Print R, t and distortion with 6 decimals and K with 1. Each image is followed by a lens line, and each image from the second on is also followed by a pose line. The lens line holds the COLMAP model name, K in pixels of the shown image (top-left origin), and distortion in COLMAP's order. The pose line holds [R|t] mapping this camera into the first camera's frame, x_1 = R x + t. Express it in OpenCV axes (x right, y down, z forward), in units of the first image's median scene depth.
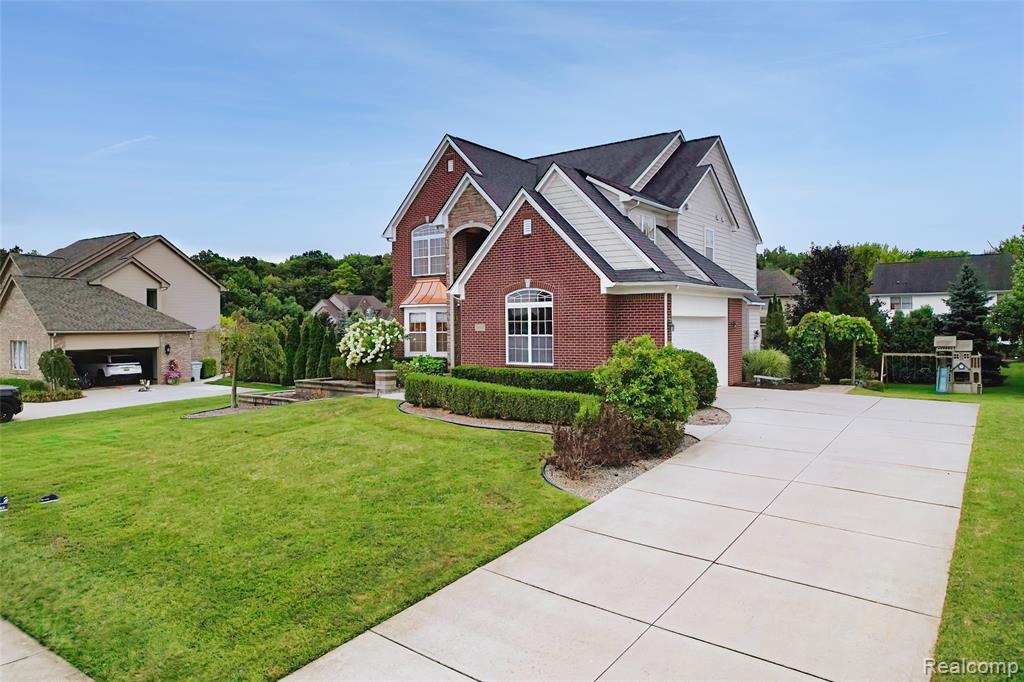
lens RADIAL K [[652.8, 0, 512.0], [0, 652.8, 341.0], [0, 0, 1]] dist [-0.035441, 0.004131]
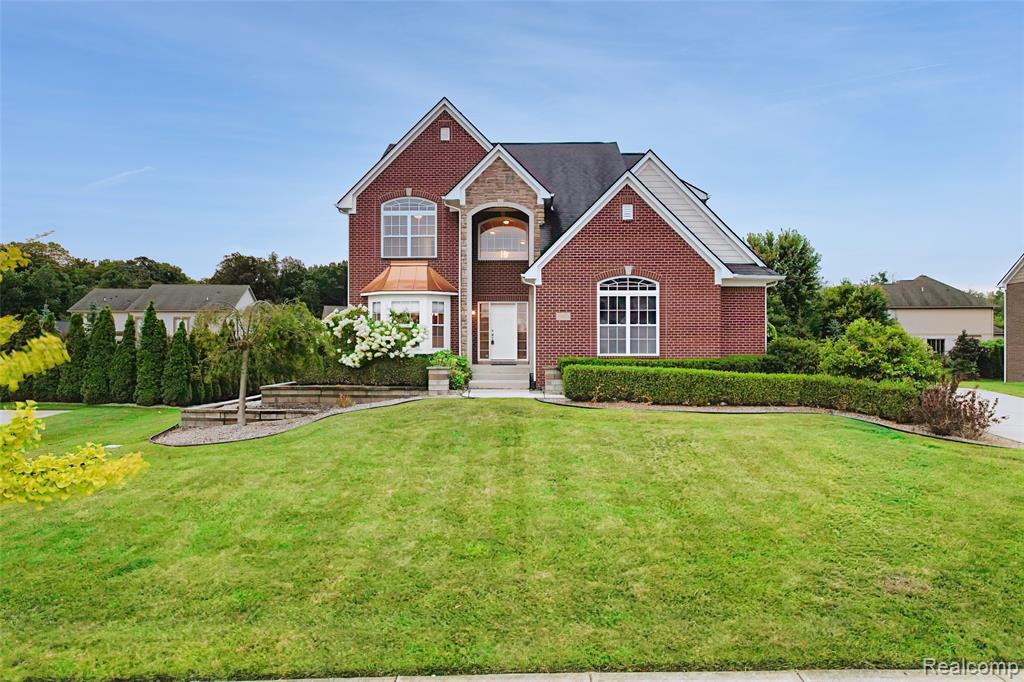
lens RADIAL K [[652.8, 0, 512.0], [0, 652.8, 341.0], [0, 0, 1]] dist [-0.035441, 0.004131]
pose [[0.820049, 0.008118, 0.572236, -0.617699], [0.007373, 0.999667, -0.024747, 0.035032], [-0.572246, 0.024513, 0.819716, 0.291452]]
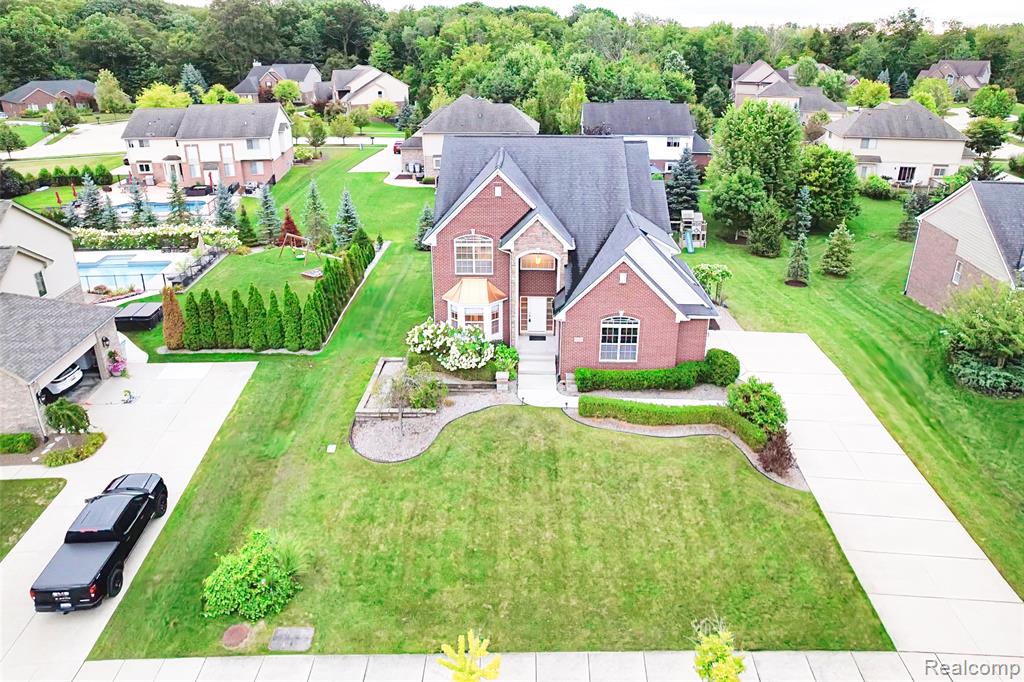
lens RADIAL K [[660.2, 0, 517.6], [0, 660.2, 288.9], [0, 0, 1]] dist [-0.022274, 0.001637]
pose [[0.817258, -0.194078, 0.542608, -0.919501], [0.006044, 0.944417, 0.328693, -0.599797], [-0.576241, -0.265348, 0.773005, -0.025651]]
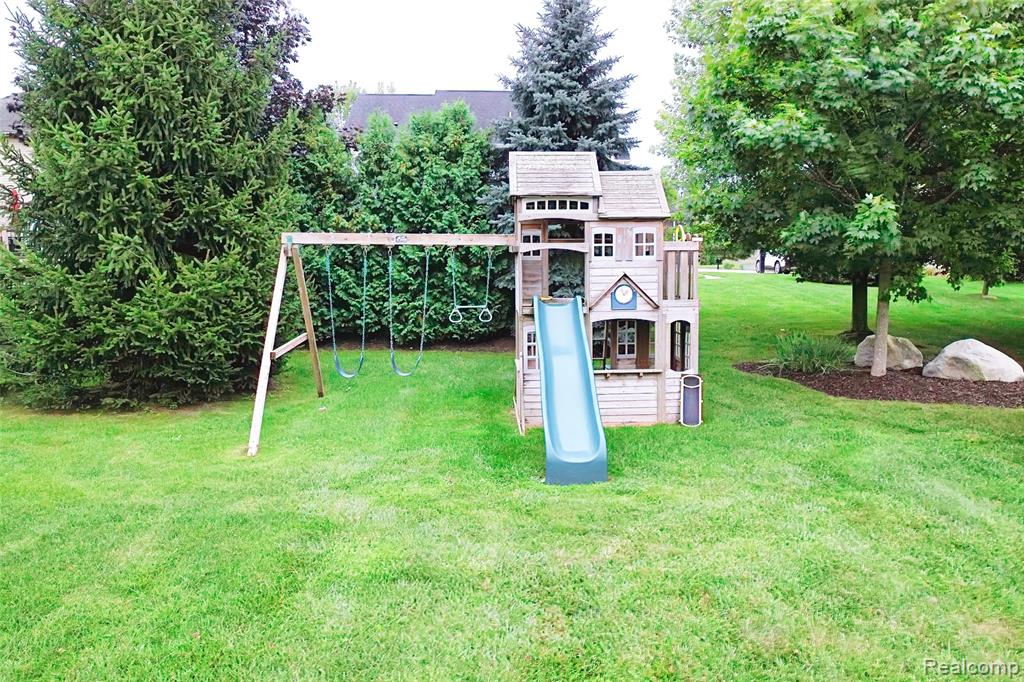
lens RADIAL K [[652.8, 0, 512.0], [0, 652.8, 341.0], [0, 0, 1]] dist [-0.035441, 0.004131]
pose [[0.781709, -0.082163, 0.618207, 0.927152], [0.009992, 0.992806, 0.119314, 0.050281], [-0.623563, -0.087092, 0.776907, 1.467774]]
